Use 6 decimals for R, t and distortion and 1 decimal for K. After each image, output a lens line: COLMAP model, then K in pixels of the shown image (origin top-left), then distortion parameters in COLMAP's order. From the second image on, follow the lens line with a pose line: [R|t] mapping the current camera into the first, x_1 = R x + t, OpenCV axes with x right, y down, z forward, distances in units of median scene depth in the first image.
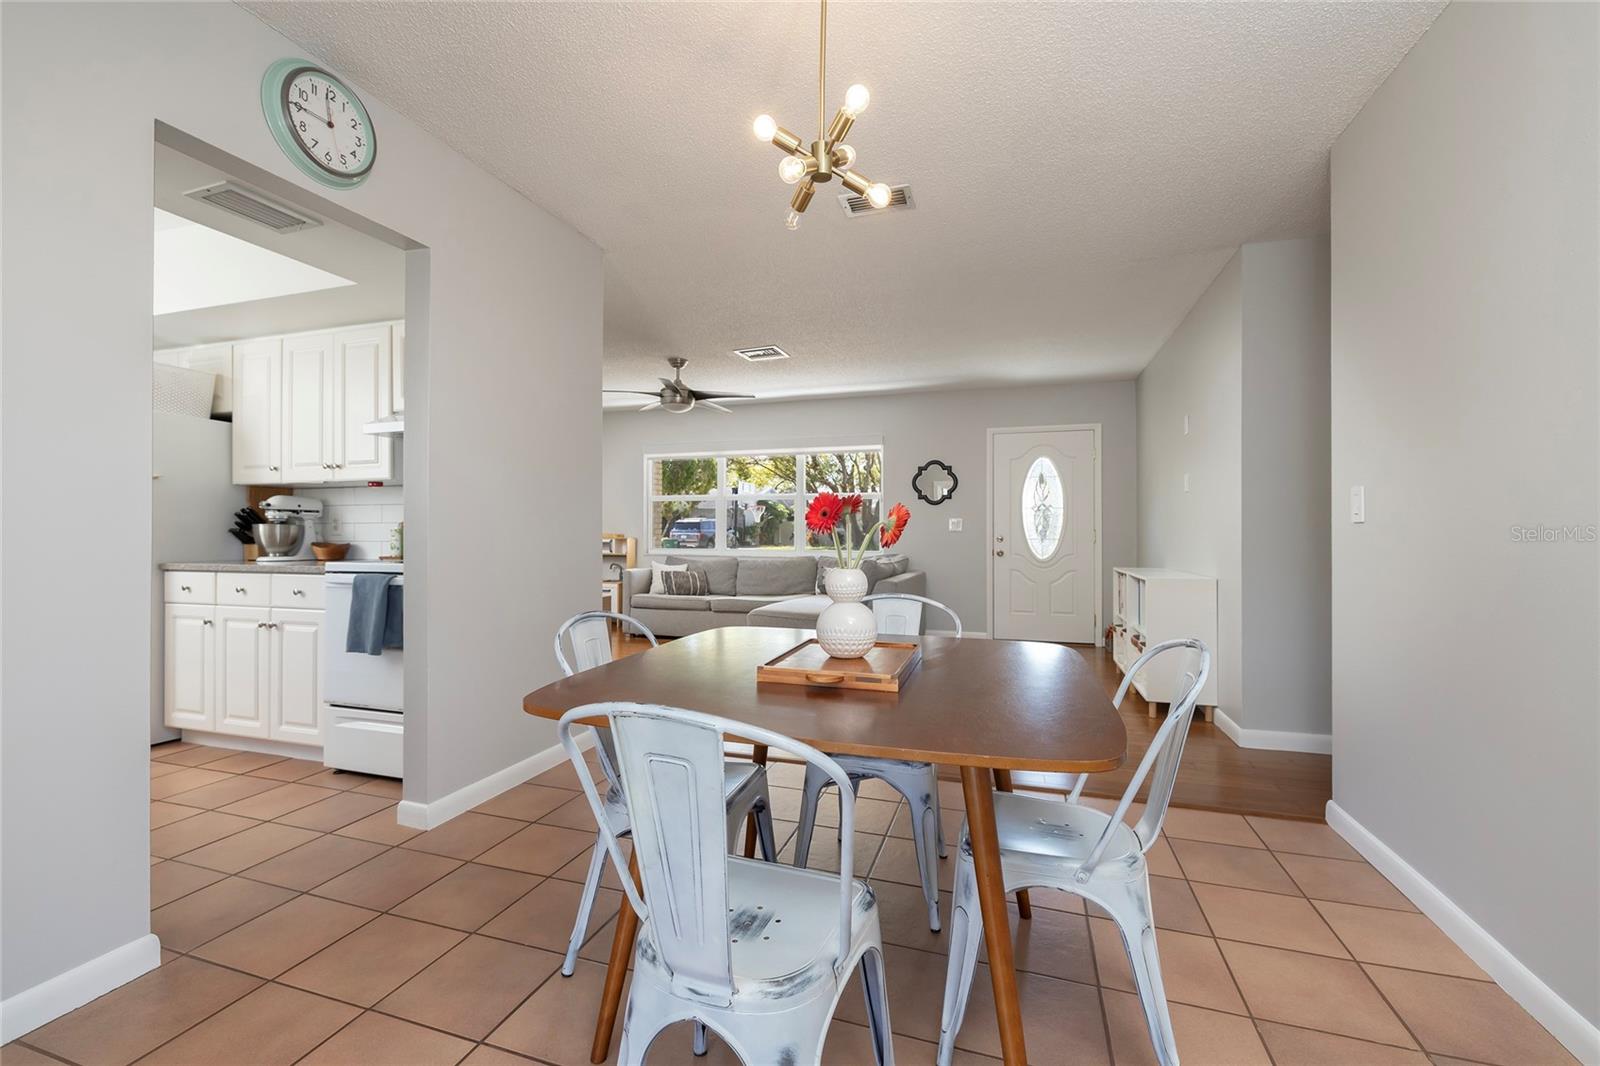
lens RADIAL K [[675.0, 0, 789.8], [0, 675.0, 532.1], [0, 0, 1]] dist [0.001561, 0.000383]
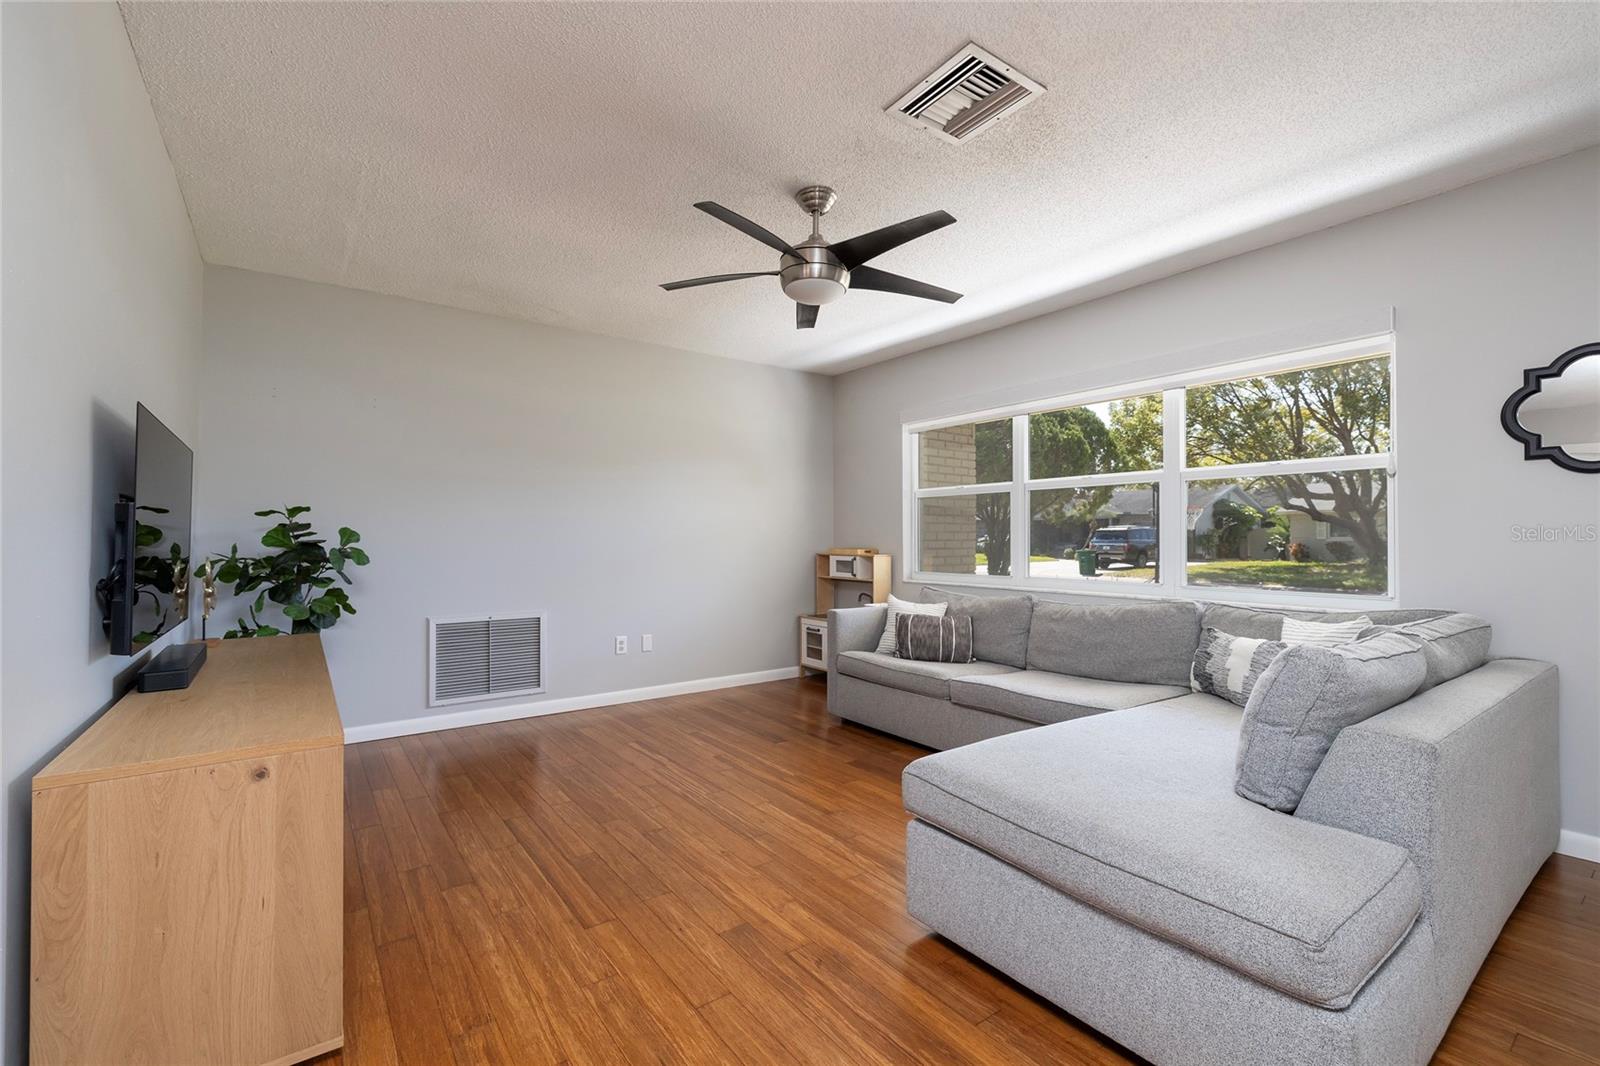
lens RADIAL K [[675.0, 0, 789.8], [0, 675.0, 532.1], [0, 0, 1]] dist [0.001561, 0.000383]
pose [[0.812958, -0.008924, -0.582254, 0.077285], [0.000715, 0.999897, -0.014326, -0.004897], [0.582322, 0.011230, 0.812881, 0.458061]]
